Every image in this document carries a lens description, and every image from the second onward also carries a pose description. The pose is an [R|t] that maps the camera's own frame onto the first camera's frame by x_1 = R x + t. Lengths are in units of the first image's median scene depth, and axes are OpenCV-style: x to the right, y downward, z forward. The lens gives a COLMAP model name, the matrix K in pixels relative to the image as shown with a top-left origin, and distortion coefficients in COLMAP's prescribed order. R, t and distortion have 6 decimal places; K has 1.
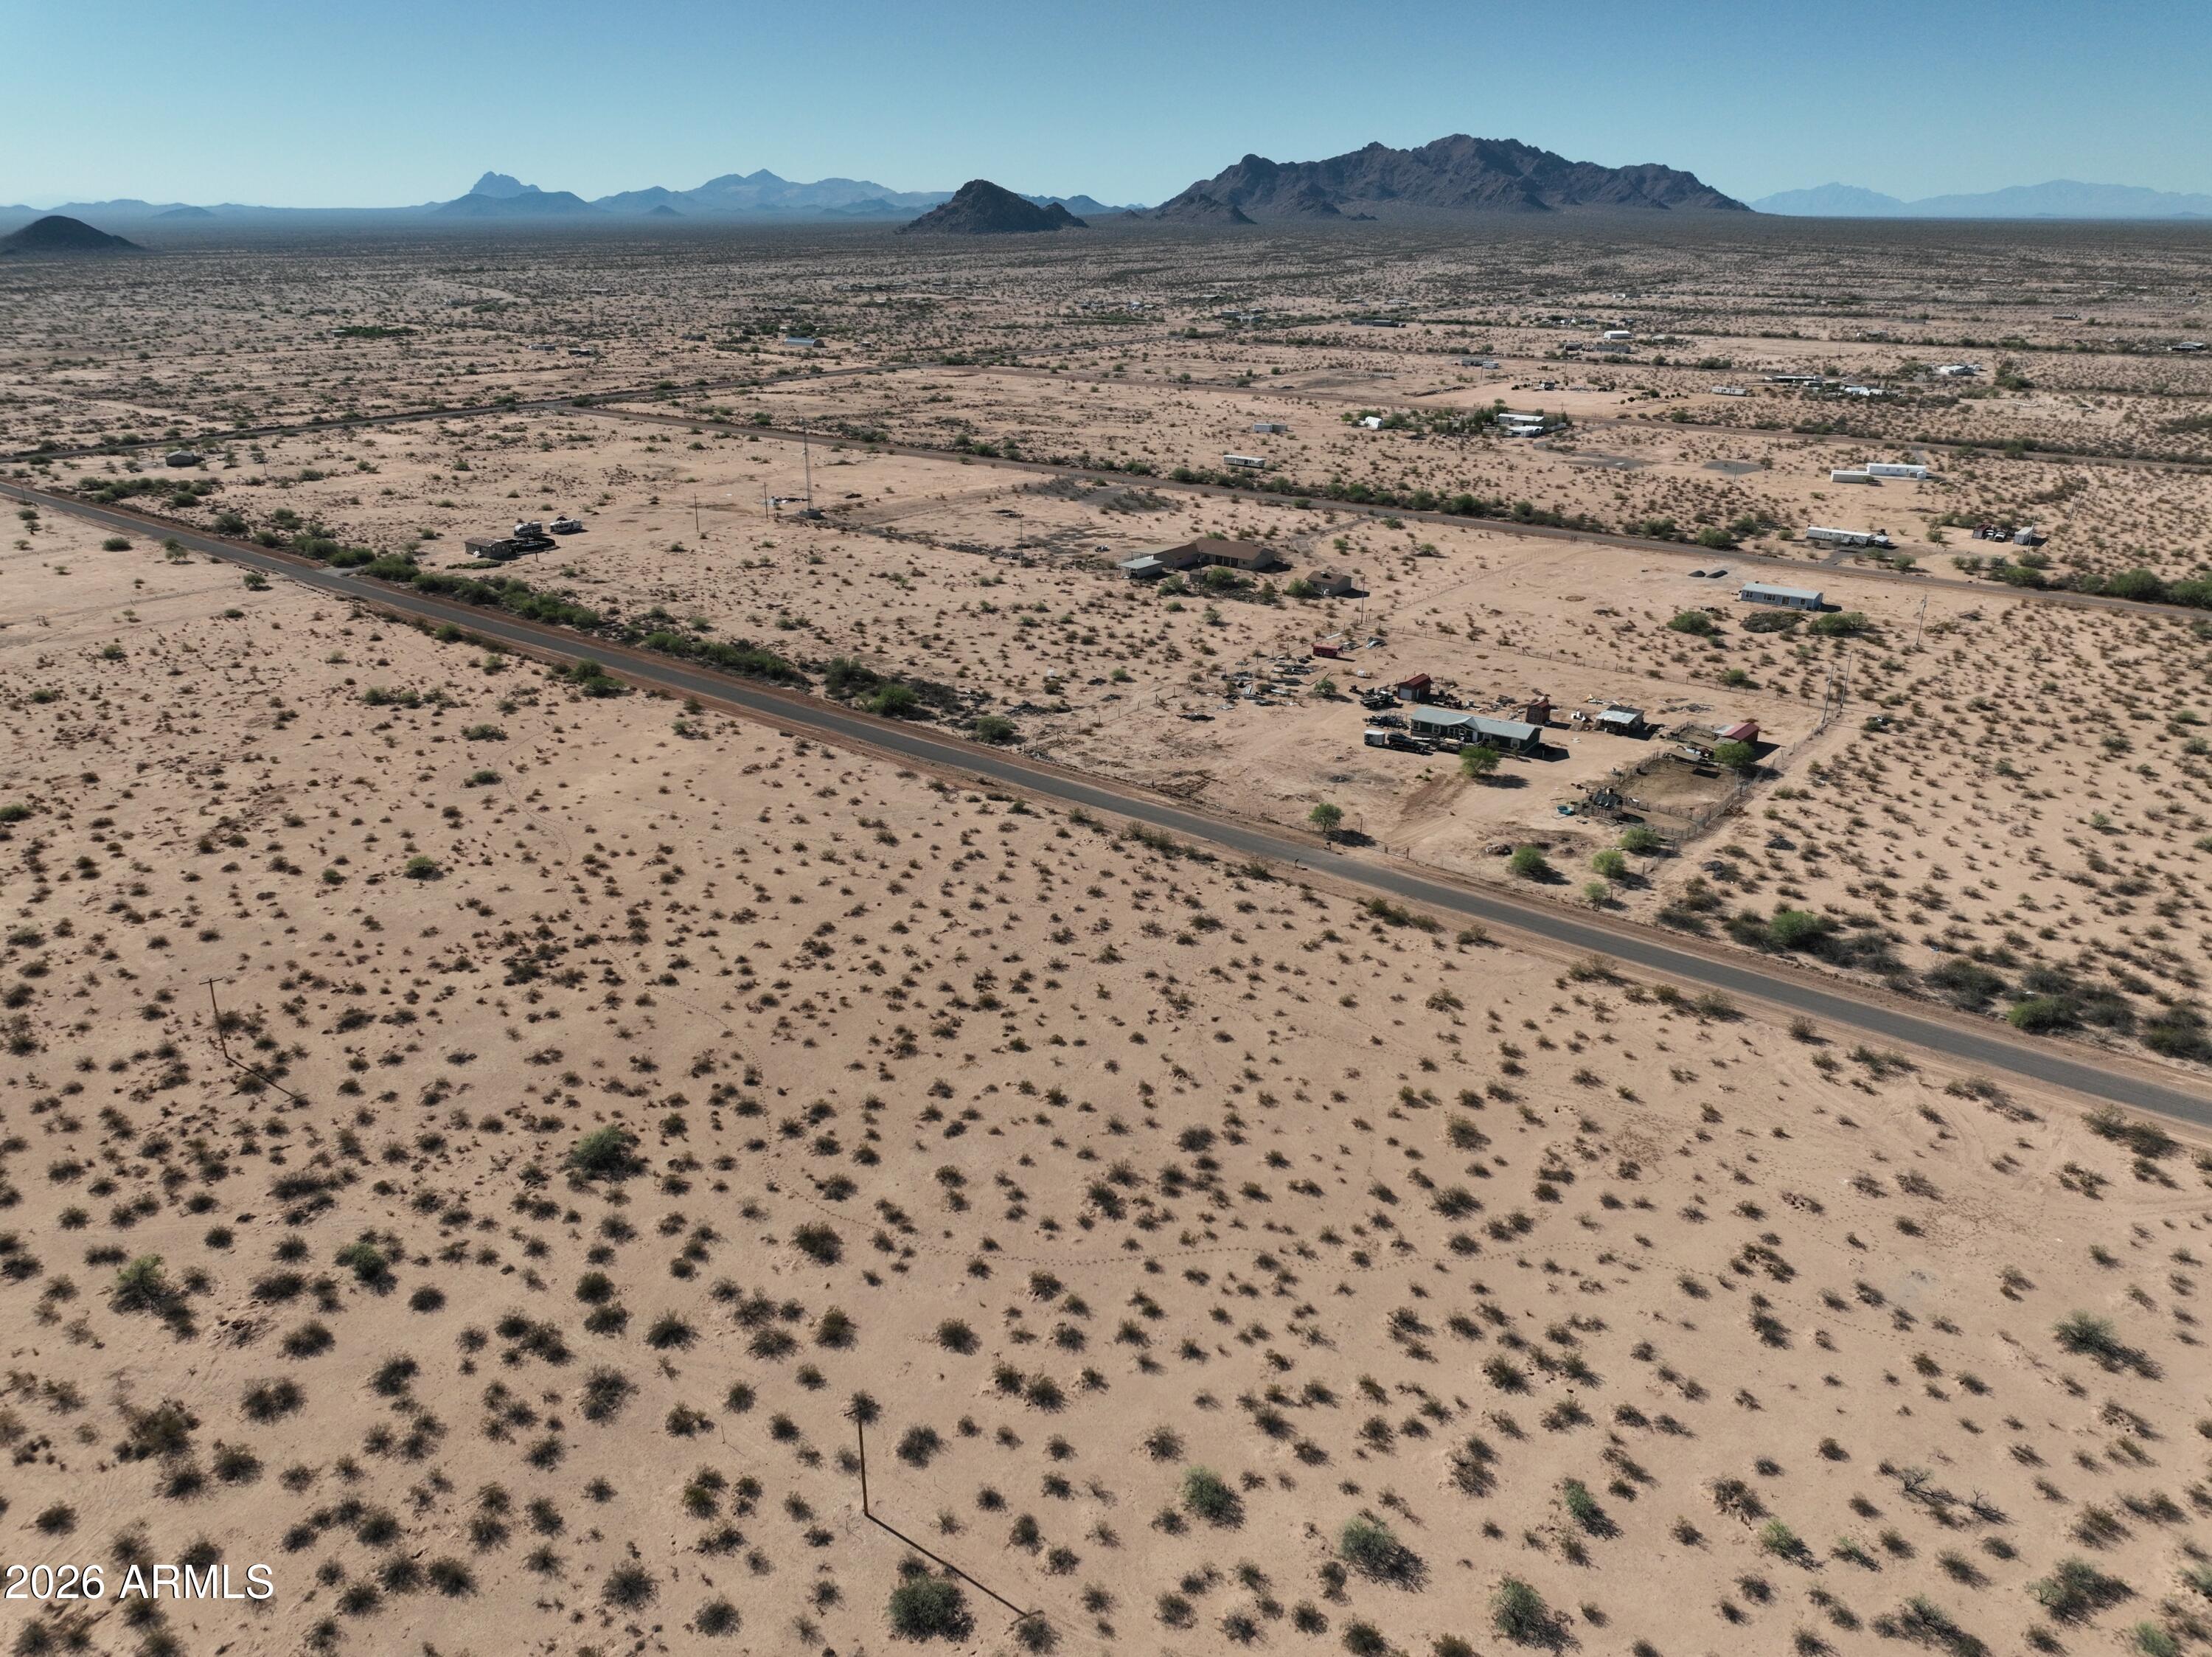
lens RADIAL K [[1551.7, 0, 1115.8], [0, 1551.7, 817.9], [0, 0, 1]] dist [0.005322, -0.006988]
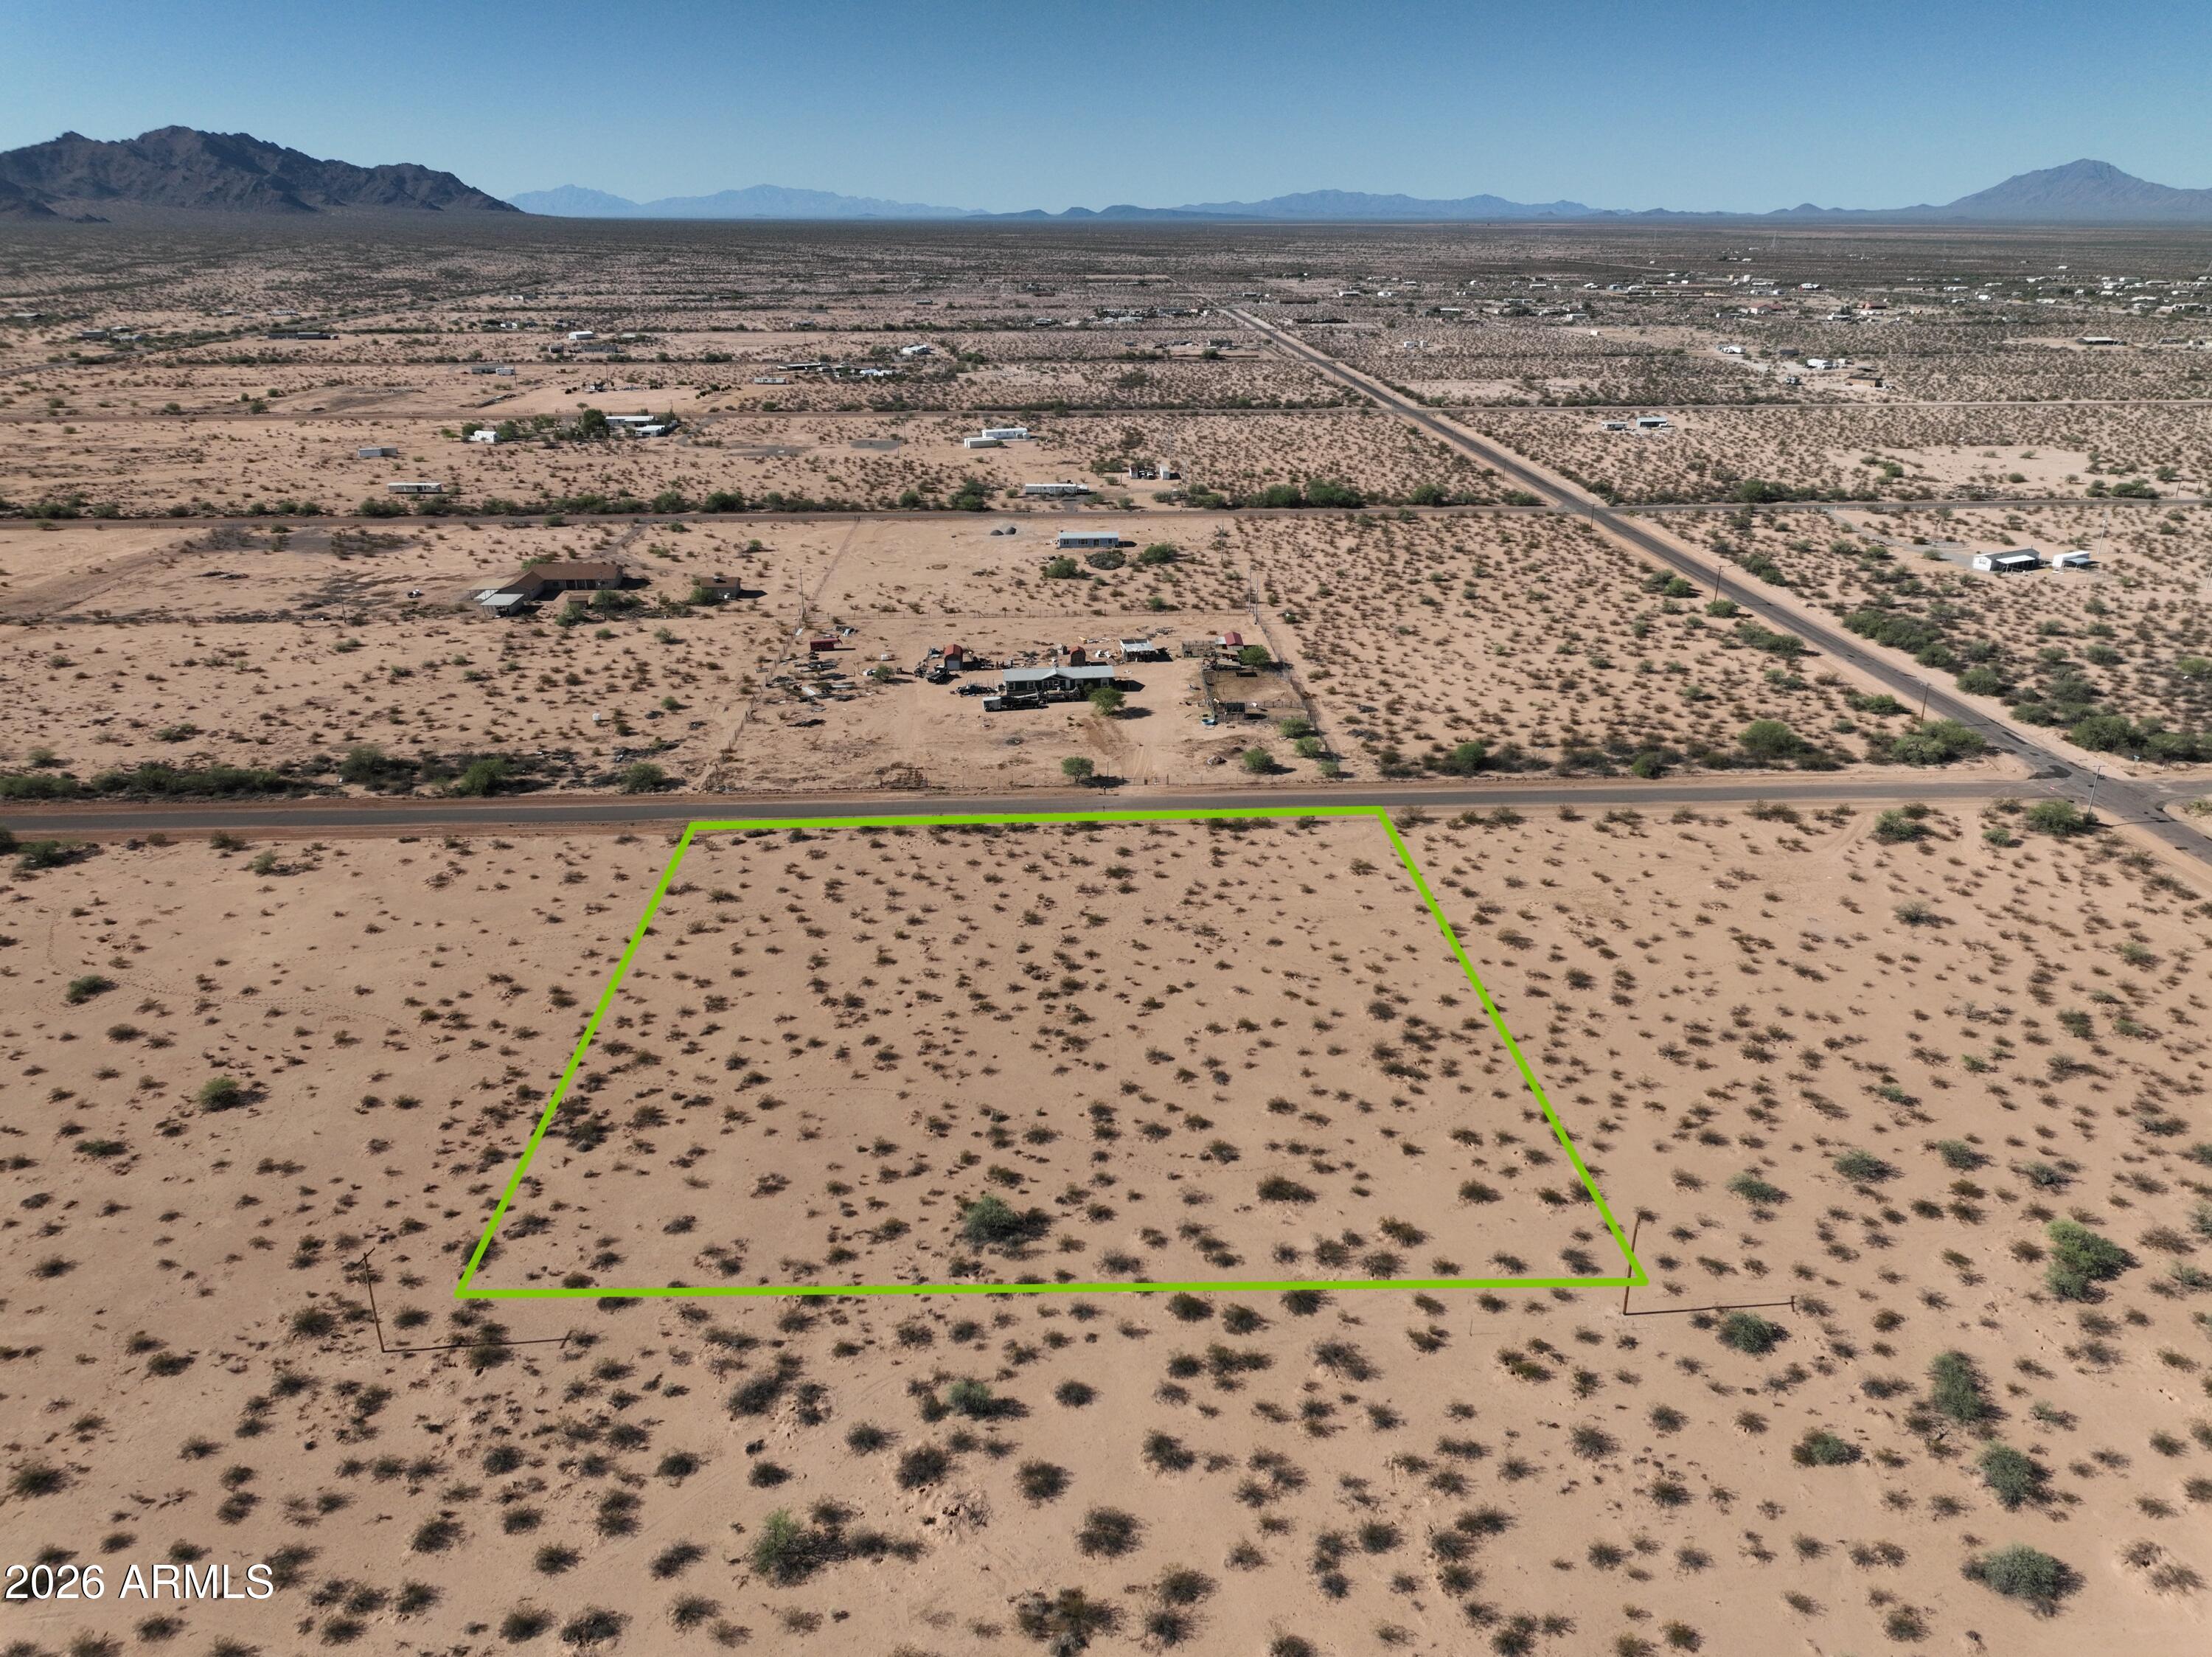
lens RADIAL K [[1551.7, 0, 1116.3], [0, 1551.7, 815.4], [0, 0, 1]] dist [0.005322, -0.006988]
pose [[0.749960, -0.239702, 0.616524, -0.642969], [0.240967, 0.966991, 0.082842, -0.064601], [-0.616031, 0.086434, 0.782966, 0.166513]]
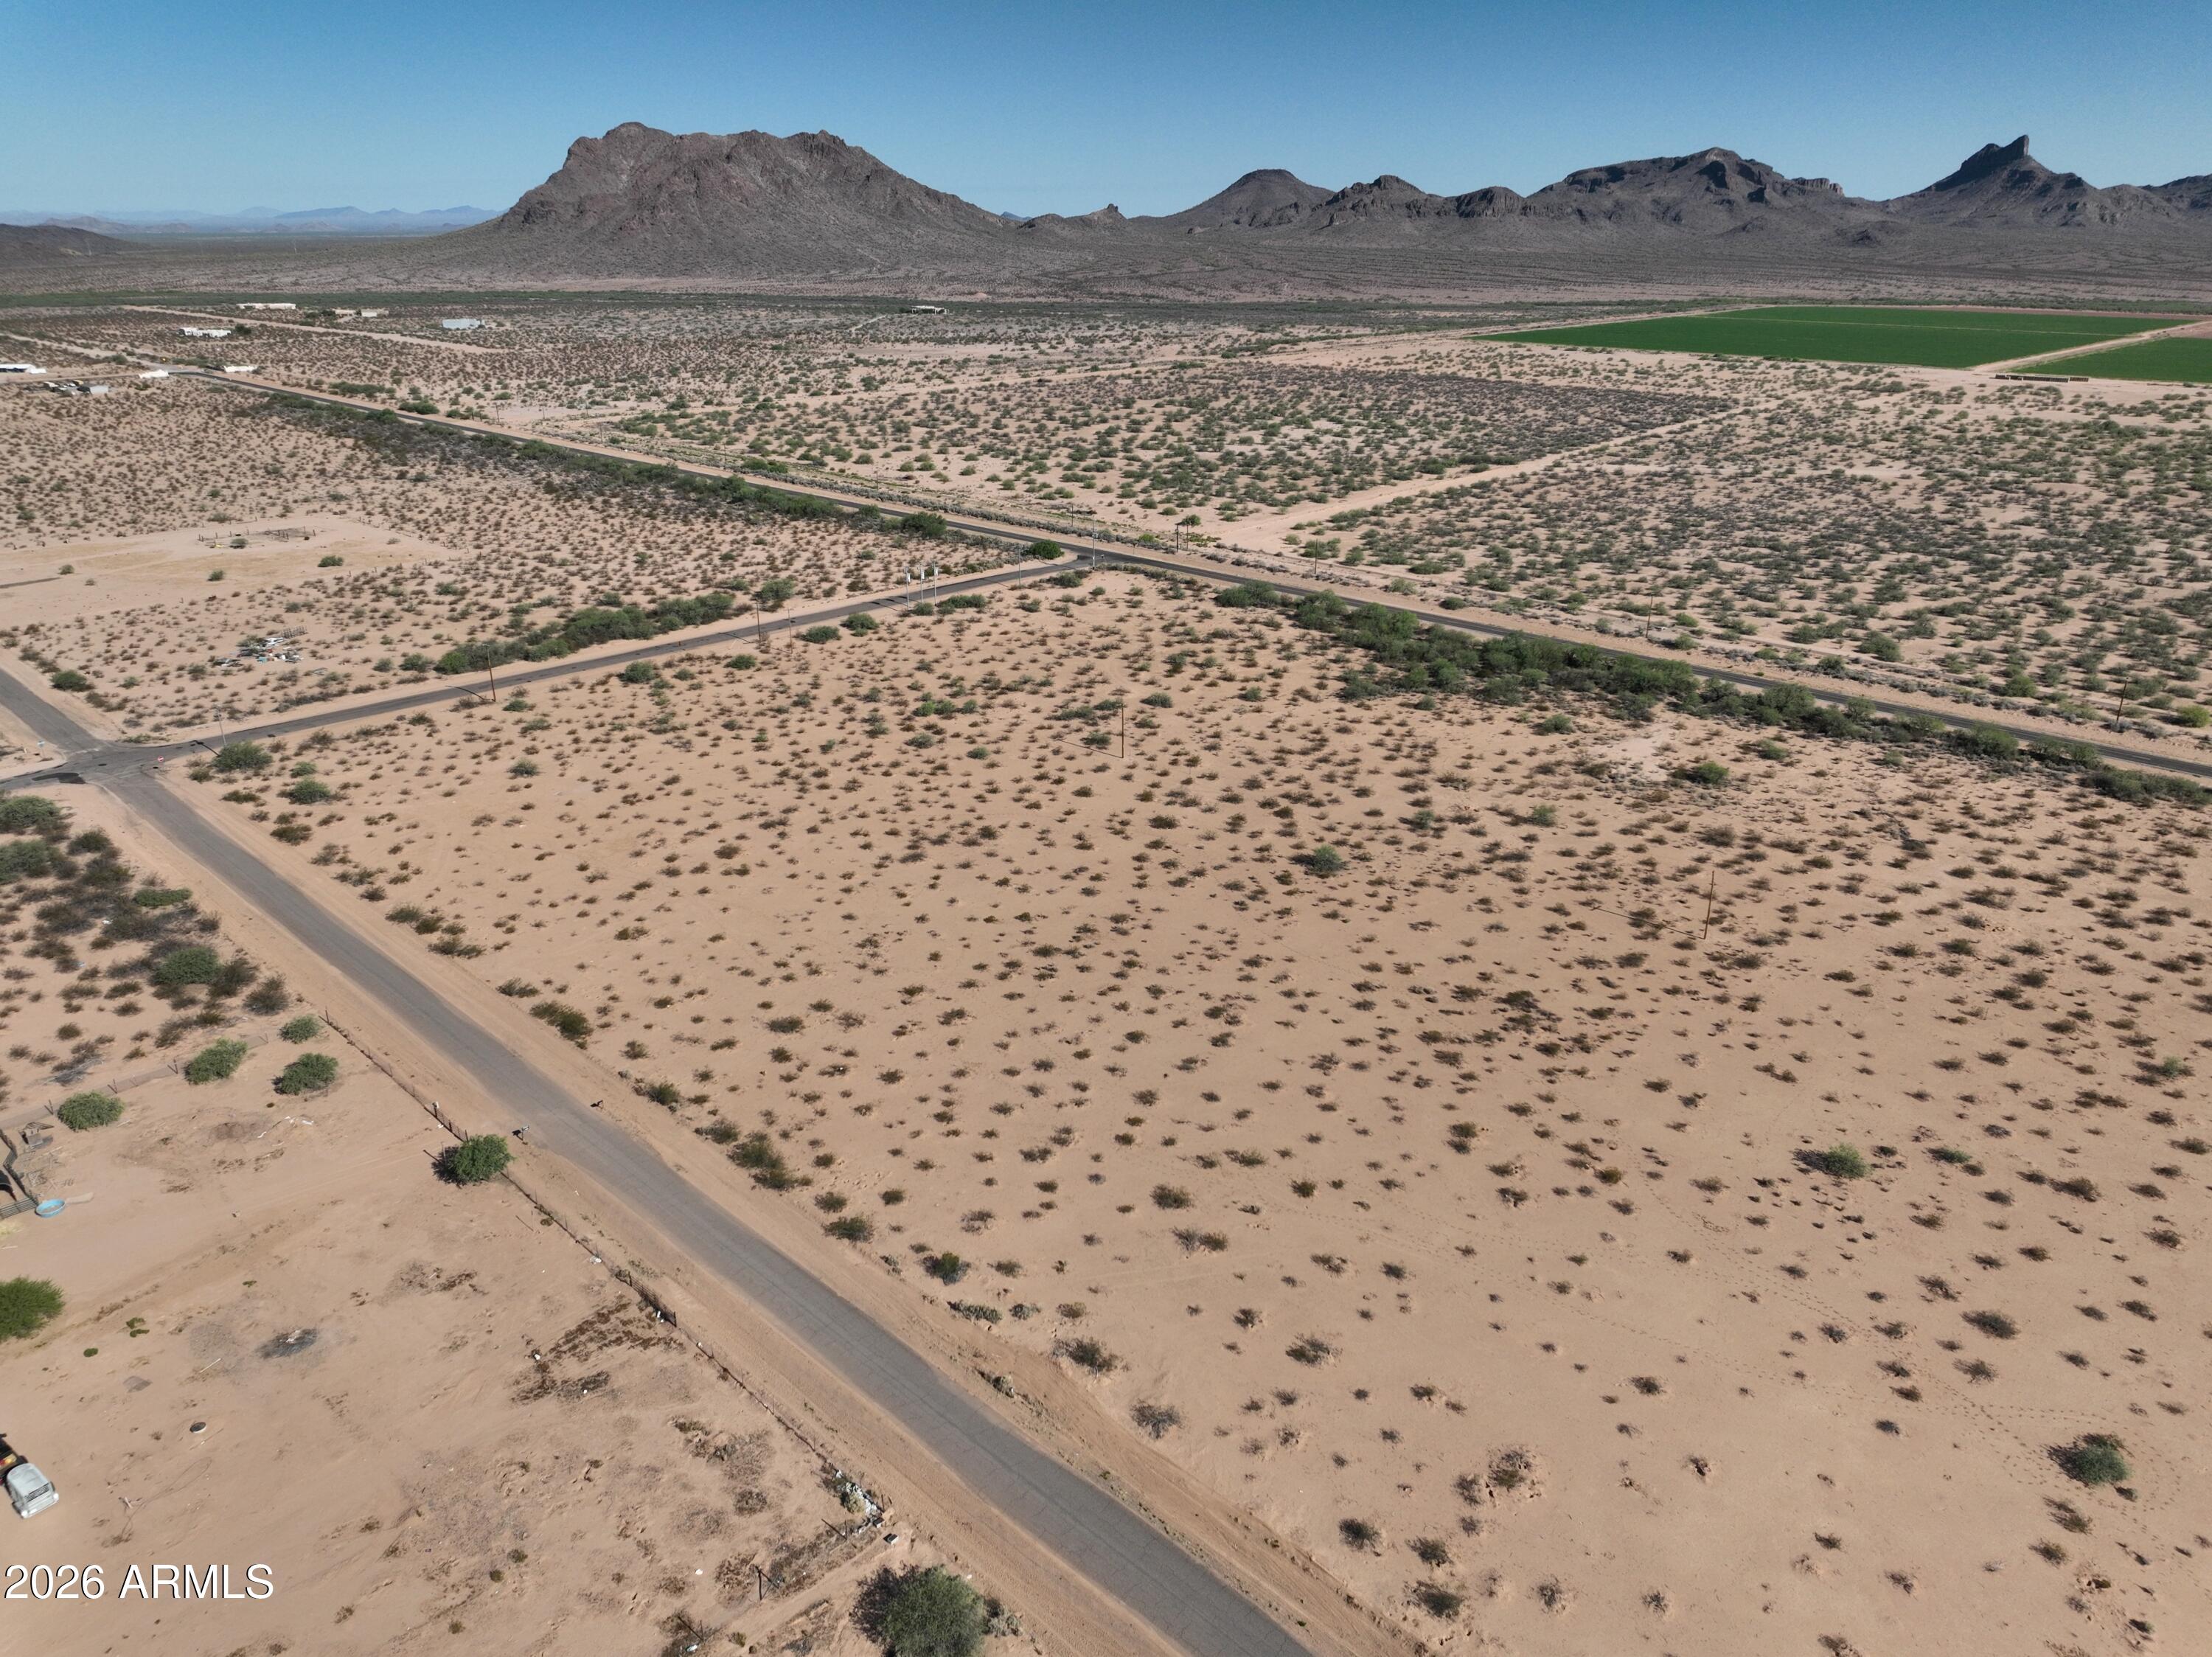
lens RADIAL K [[1551.7, 0, 1110.0], [0, 1551.7, 813.6], [0, 0, 1]] dist [0.005322, -0.006988]
pose [[-0.995284, -0.033155, 0.091167, -0.213711], [0.036807, 0.740443, 0.671111, -0.644185], [-0.089755, 0.671301, -0.735730, 1.664188]]
